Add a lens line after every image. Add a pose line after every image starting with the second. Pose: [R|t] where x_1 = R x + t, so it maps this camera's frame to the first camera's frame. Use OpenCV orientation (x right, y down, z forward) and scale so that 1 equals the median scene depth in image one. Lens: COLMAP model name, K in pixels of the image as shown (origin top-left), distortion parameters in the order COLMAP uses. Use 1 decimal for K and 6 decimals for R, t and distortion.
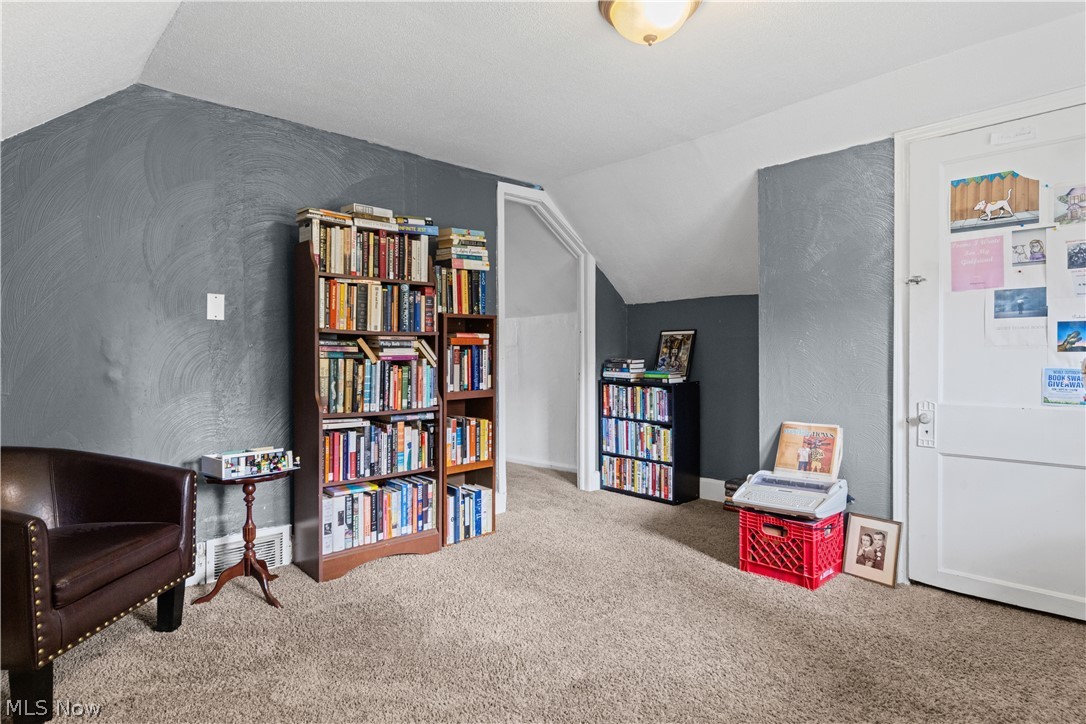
lens RADIAL K [[595.8, 0, 541.3], [0, 595.8, 362.6], [0, 0, 1]] dist [-0.003338, -0.001278]
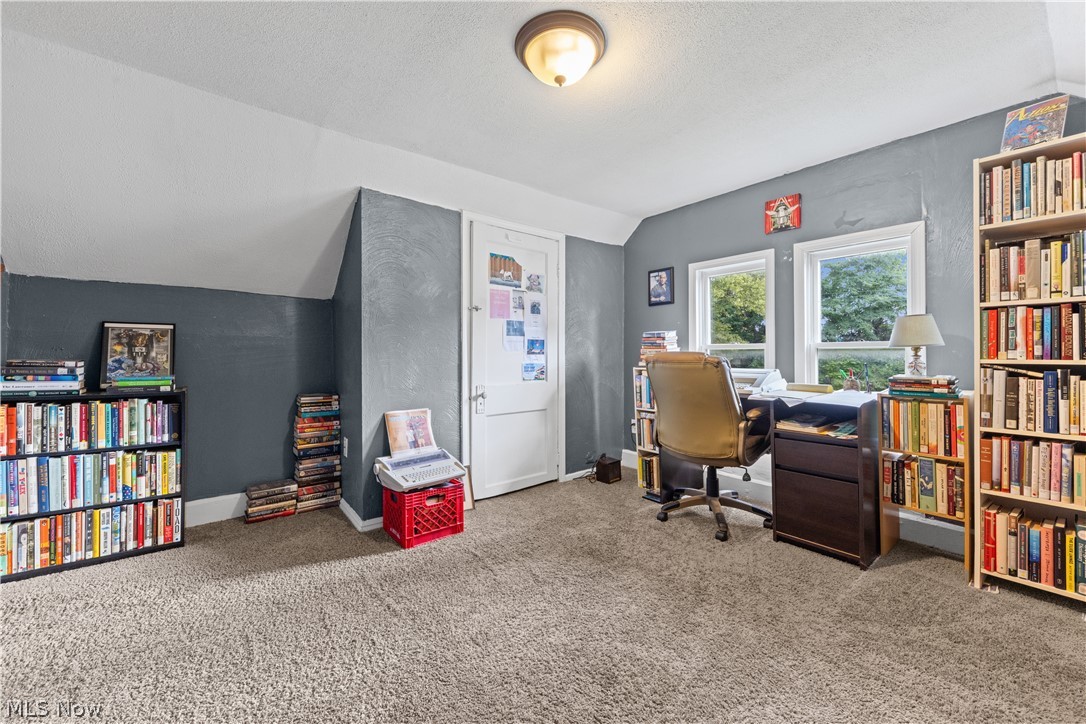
lens RADIAL K [[425.4, 0, 540.2], [0, 425.4, 352.9], [0, 0, 1]] dist [-0.002935, -0.000607]
pose [[0.055012, 0.009563, 0.998440, -0.306907], [0.010760, 0.999890, -0.010170, -0.004555], [-0.998428, 0.011303, 0.054903, 0.483019]]
